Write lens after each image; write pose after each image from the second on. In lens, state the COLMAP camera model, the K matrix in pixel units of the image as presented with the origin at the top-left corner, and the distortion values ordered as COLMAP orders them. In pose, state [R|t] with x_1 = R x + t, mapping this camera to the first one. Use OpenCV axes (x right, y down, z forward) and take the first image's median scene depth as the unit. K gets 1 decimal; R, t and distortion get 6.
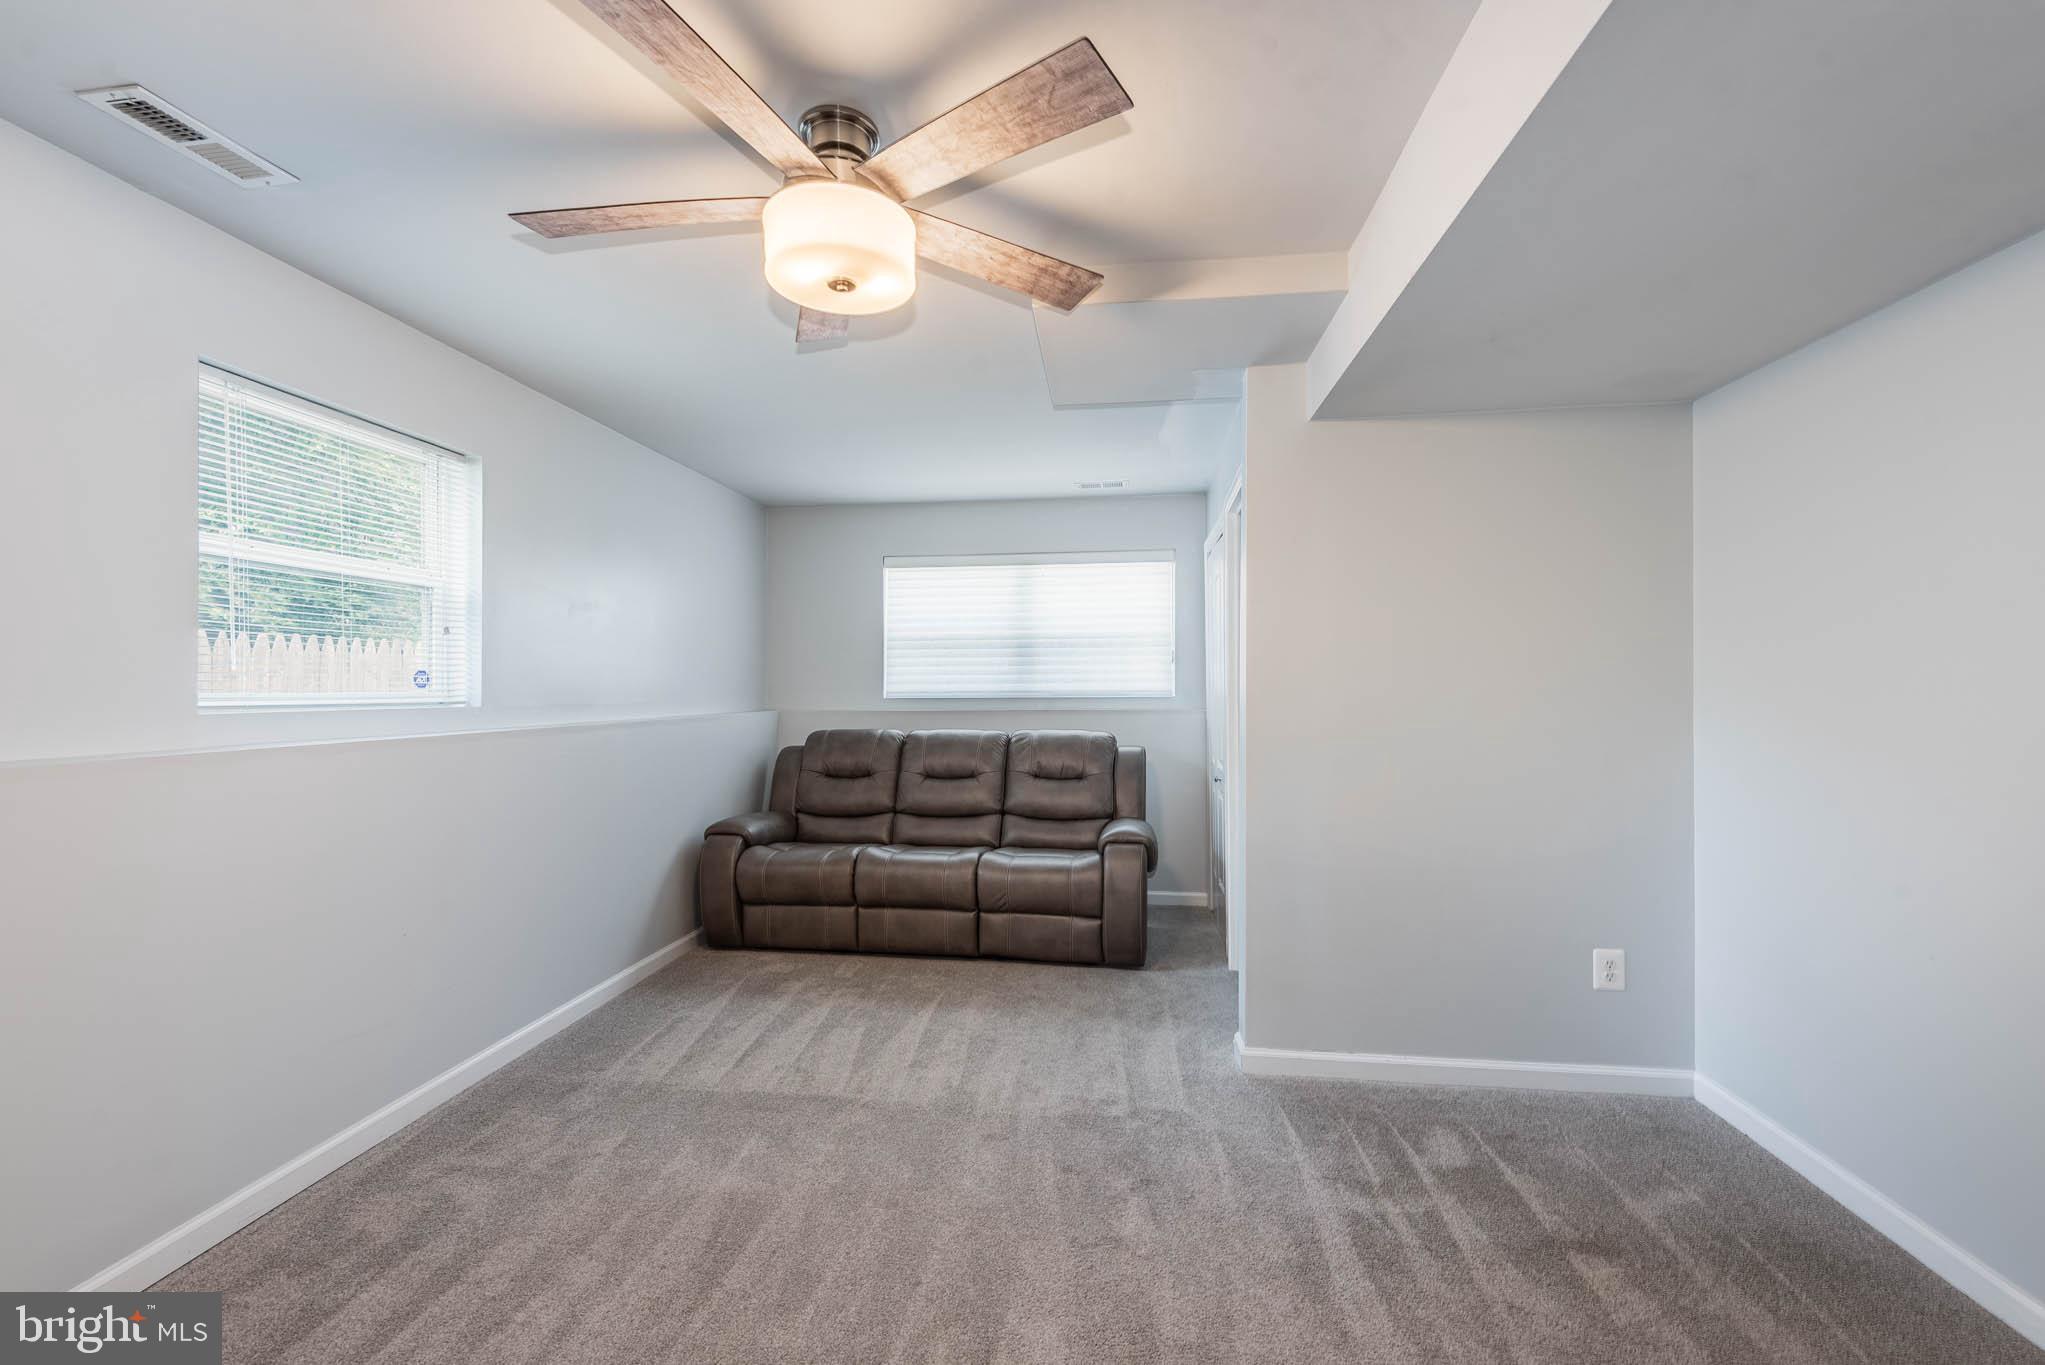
lens RADIAL K [[807.5, 0, 1020.8], [0, 807.5, 689.9], [0, 0, 1]] dist [0.007572, -0.003211]
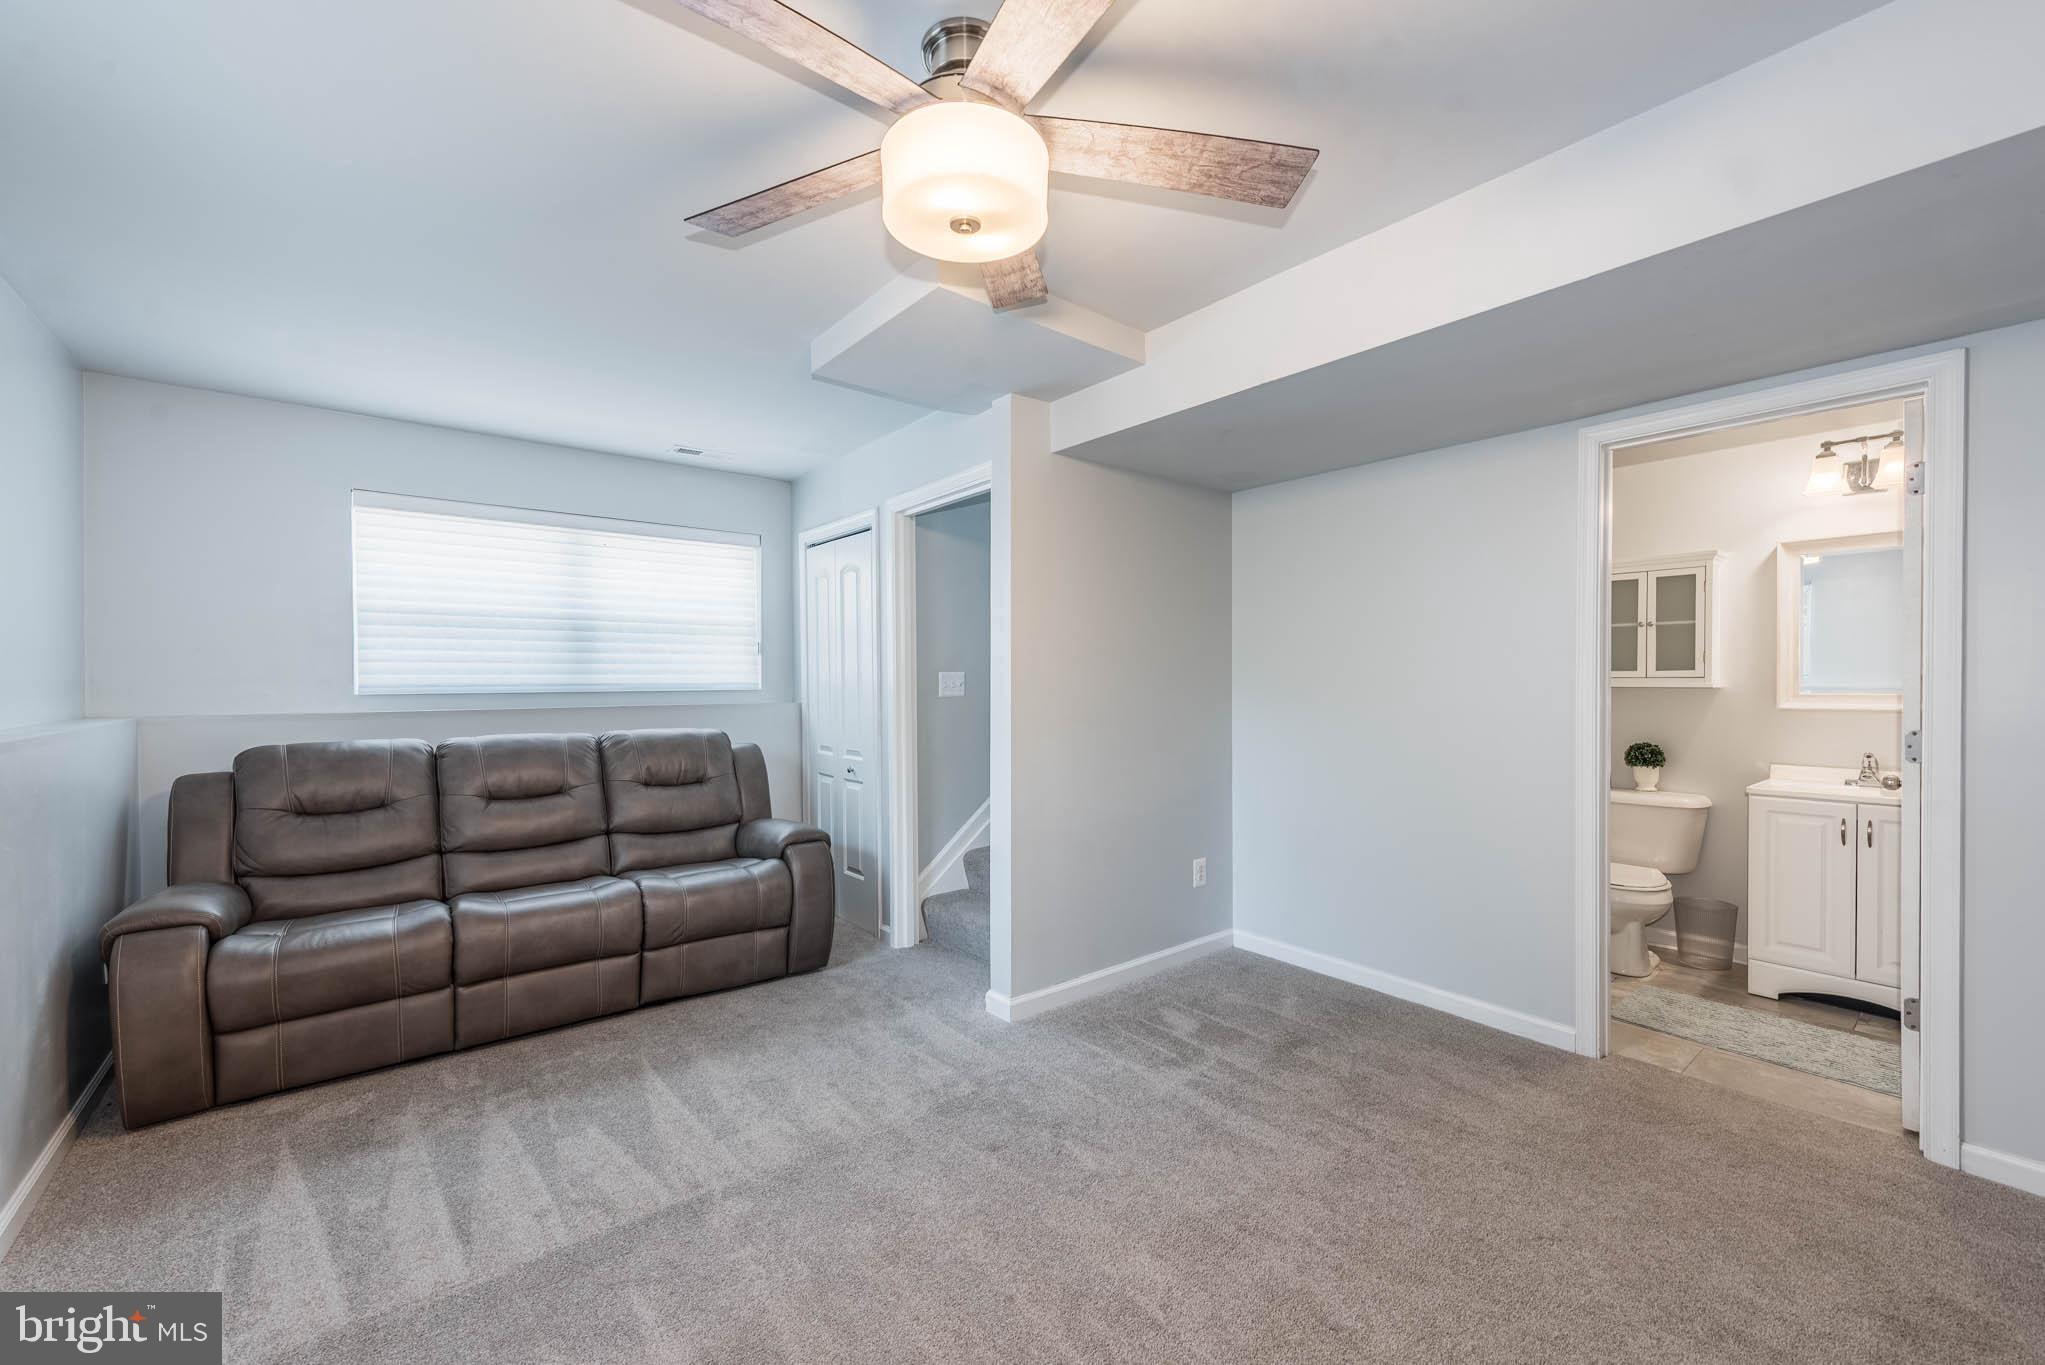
lens RADIAL K [[807.5, 0, 1024.4], [0, 807.5, 687.2], [0, 0, 1]] dist [0.007572, -0.003211]
pose [[0.699463, -0.006184, 0.714642, -0.372352], [0.003715, 0.999981, 0.005018, 0.002917], [-0.714660, -0.000855, 0.699472, 0.149146]]
